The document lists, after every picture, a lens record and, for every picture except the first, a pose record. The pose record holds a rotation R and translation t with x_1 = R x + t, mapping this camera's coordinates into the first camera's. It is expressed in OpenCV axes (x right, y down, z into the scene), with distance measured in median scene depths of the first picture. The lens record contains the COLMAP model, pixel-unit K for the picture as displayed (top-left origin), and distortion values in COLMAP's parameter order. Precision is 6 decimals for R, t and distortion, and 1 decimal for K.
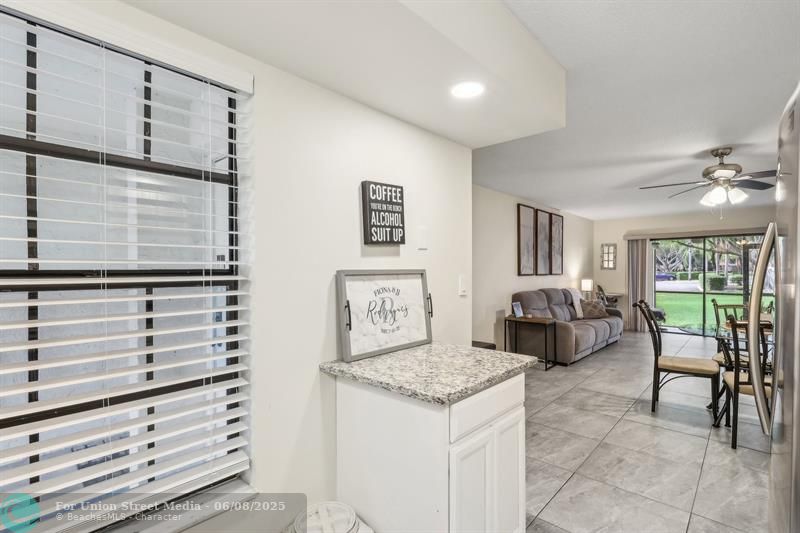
lens RADIAL K [[380.2, 0, 393.3], [0, 380.2, 271.8], [0, 0, 1]] dist [-0.001664, 0.000945]
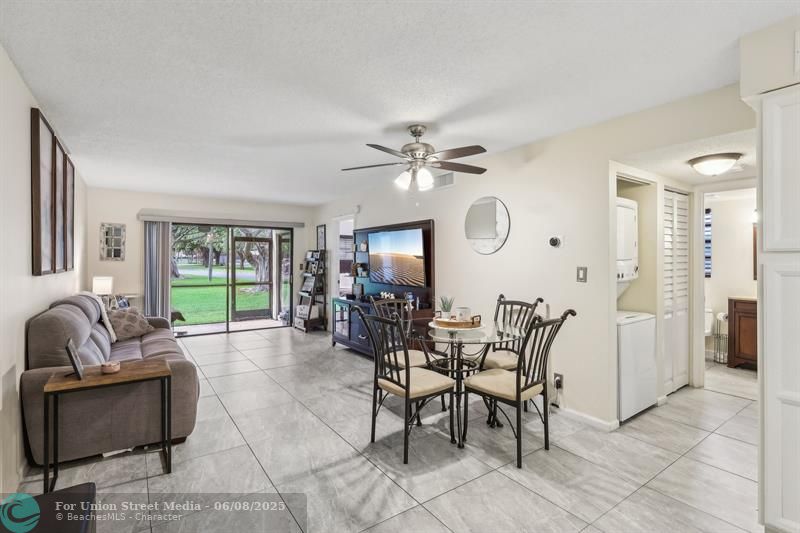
lens RADIAL K [[380.2, 0, 398.9], [0, 380.2, 259.8], [0, 0, 1]] dist [-0.001664, 0.000945]
pose [[0.203765, 0.005316, 0.979005, -0.013408], [0.001219, 0.999983, -0.005684, -0.007405], [-0.979019, 0.002351, 0.203755, 0.850744]]
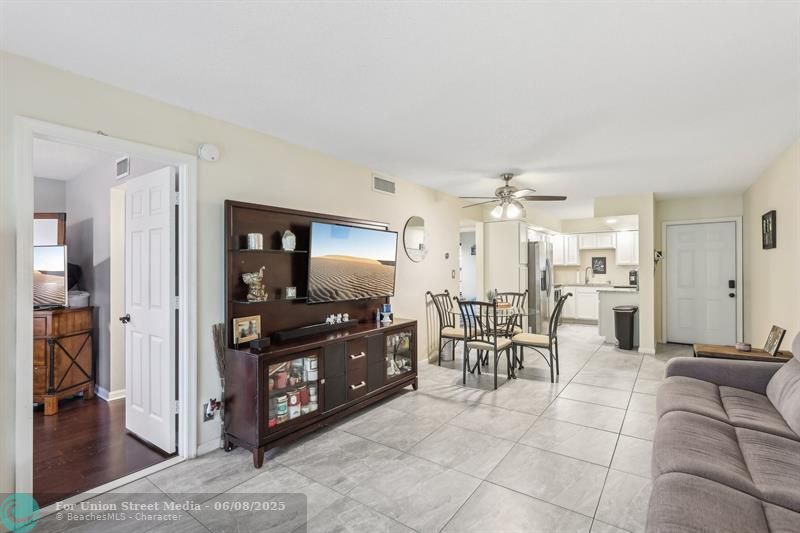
lens RADIAL K [[380.2, 0, 387.6], [0, 380.2, 267.7], [0, 0, 1]] dist [-0.001664, 0.000945]
pose [[-0.993131, 0.007253, -0.116784, 1.399006], [0.006914, 0.999971, 0.003307, -0.014984], [0.116805, 0.002477, -0.993152, 2.206068]]
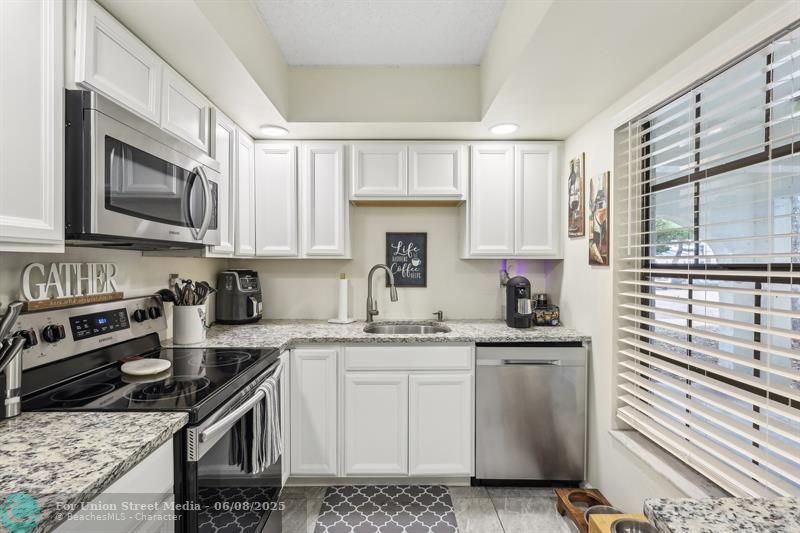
lens RADIAL K [[380.2, 0, 403.4], [0, 380.2, 268.1], [0, 0, 1]] dist [-0.001664, 0.000945]
pose [[-0.701565, 0.004363, -0.712592, 0.257111], [-0.001603, 0.999969, 0.007701, -0.000070], [0.712604, 0.006545, -0.701536, 0.392848]]
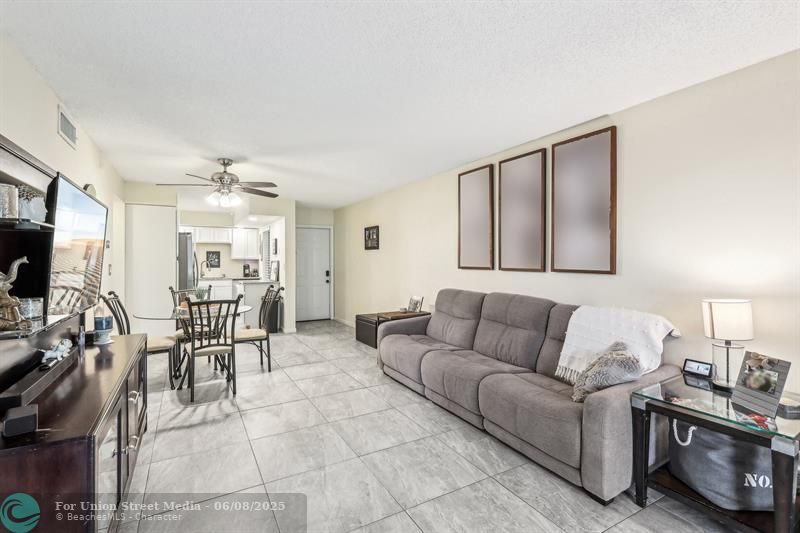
lens RADIAL K [[380.2, 0, 414.0], [0, 380.2, 260.5], [0, 0, 1]] dist [-0.001664, 0.000945]
pose [[-0.269909, 0.003600, -0.962879, 1.818186], [-0.000713, 0.999992, 0.003939, -0.014726], [0.962886, 0.001749, -0.269904, 1.862380]]
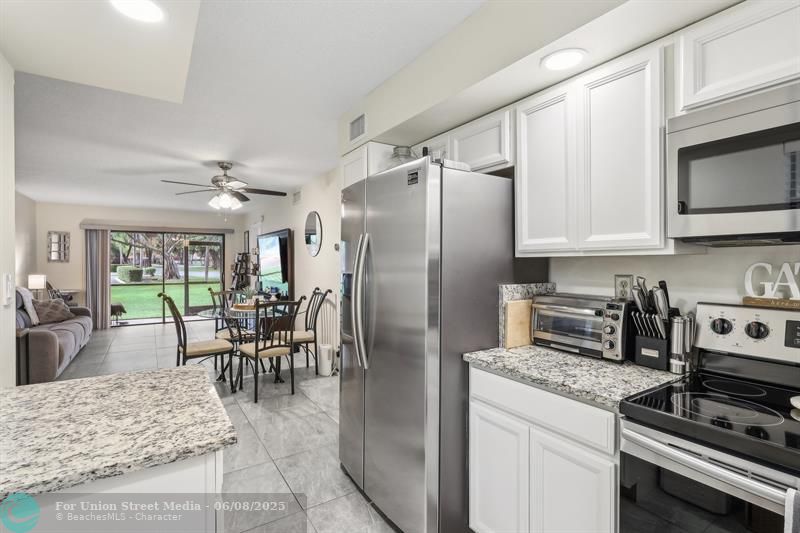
lens RADIAL K [[380.2, 0, 398.4], [0, 380.2, 264.3], [0, 0, 1]] dist [-0.001664, 0.000945]
pose [[0.234225, -0.001364, 0.972181, -0.181422], [0.002274, 0.999997, 0.000855, -0.001122], [-0.972180, 0.002010, 0.234227, 0.179645]]
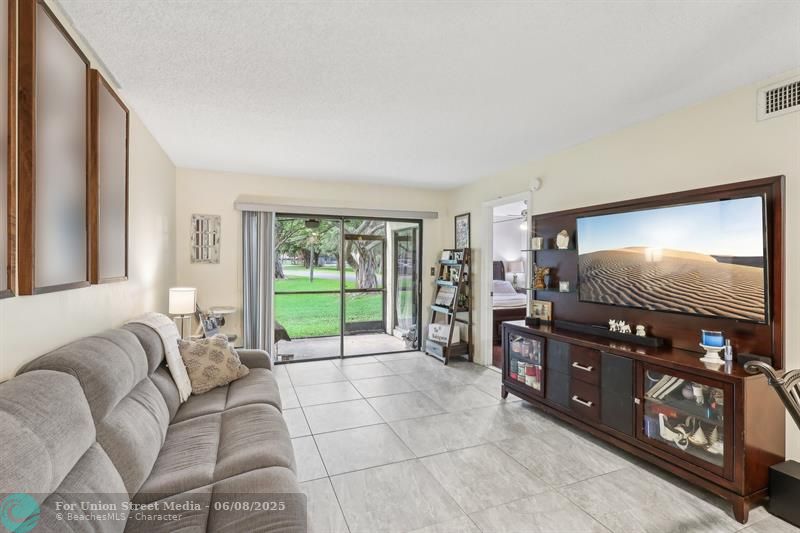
lens RADIAL K [[380.2, 0, 403.7], [0, 380.2, 260.4], [0, 0, 1]] dist [-0.001664, 0.000945]
pose [[0.411249, 0.007944, 0.911488, 0.479003], [-0.001098, 0.999966, -0.008220, -0.014511], [-0.911522, 0.002380, 0.411244, 1.292893]]
